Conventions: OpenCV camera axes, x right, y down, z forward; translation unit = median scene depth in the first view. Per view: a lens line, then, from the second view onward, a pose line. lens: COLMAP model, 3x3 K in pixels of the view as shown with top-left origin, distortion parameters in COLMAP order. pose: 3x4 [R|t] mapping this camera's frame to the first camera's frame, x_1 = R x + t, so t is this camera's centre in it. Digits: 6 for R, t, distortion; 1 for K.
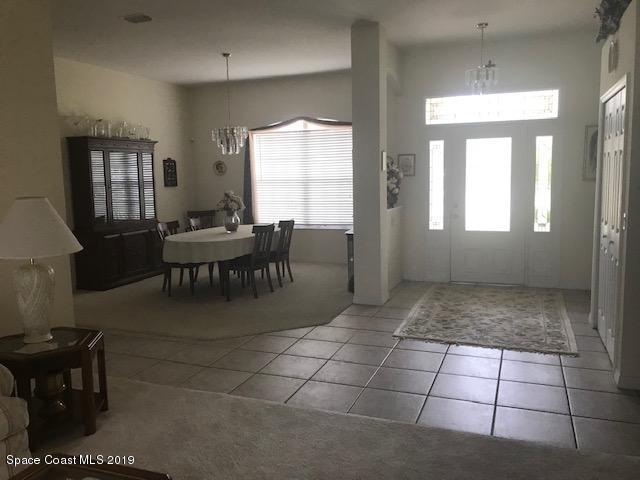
lens RADIAL K [[529.9, 0, 320.0], [0, 529.9, 239.2], [0, 0, 1]] dist [0.010863, 0.002147]
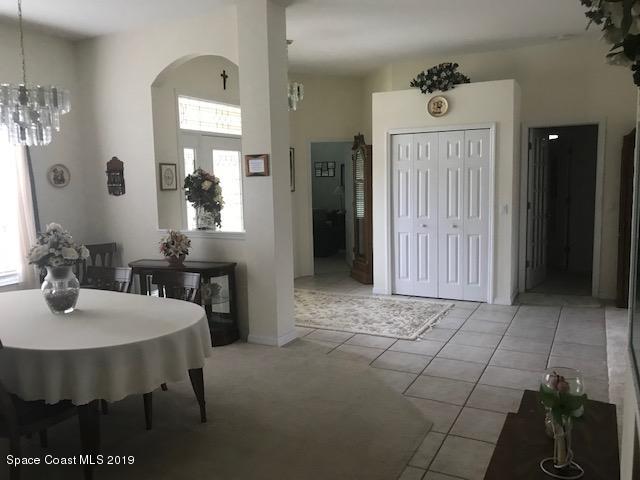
lens RADIAL K [[529.9, 0, 319.9], [0, 529.9, 240.3], [0, 0, 1]] dist [0.010863, 0.002147]
pose [[0.112956, -0.097236, 0.988831, -0.626586], [0.141882, 0.986580, 0.080807, -0.082234], [-0.983418, 0.131170, 0.125236, 0.725397]]
